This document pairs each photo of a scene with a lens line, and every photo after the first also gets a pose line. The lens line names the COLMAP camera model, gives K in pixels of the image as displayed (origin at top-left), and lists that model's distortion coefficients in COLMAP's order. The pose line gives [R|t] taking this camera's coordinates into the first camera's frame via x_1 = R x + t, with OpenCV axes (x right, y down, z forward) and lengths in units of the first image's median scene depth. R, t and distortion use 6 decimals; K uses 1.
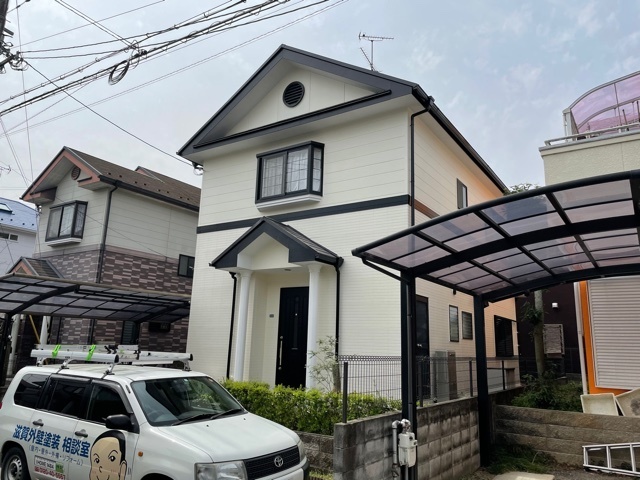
lens RADIAL K [[484.8, 0, 320.8], [0, 484.8, 239.2], [0, 0, 1]] dist [0.059594, -0.068946]
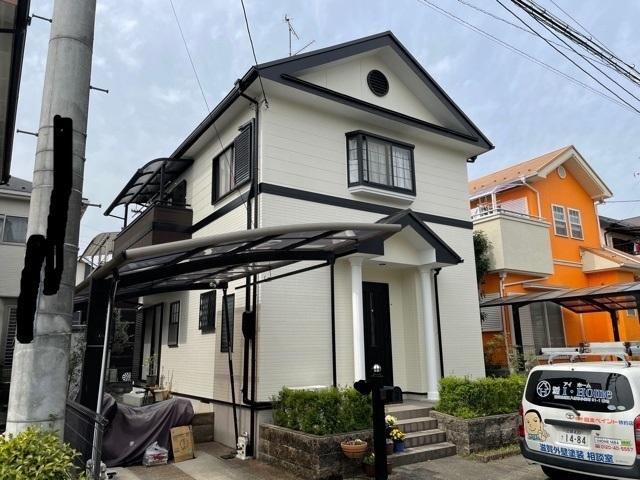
lens RADIAL K [[484.8, 0, 325.5], [0, 484.8, 243.3], [0, 0, 1]] dist [0.059594, -0.068946]
pose [[0.389574, 0.160411, 0.906918, -0.973752], [-0.167161, 0.980675, -0.101651, 0.136006], [-0.905698, -0.112001, 0.408860, 0.703184]]
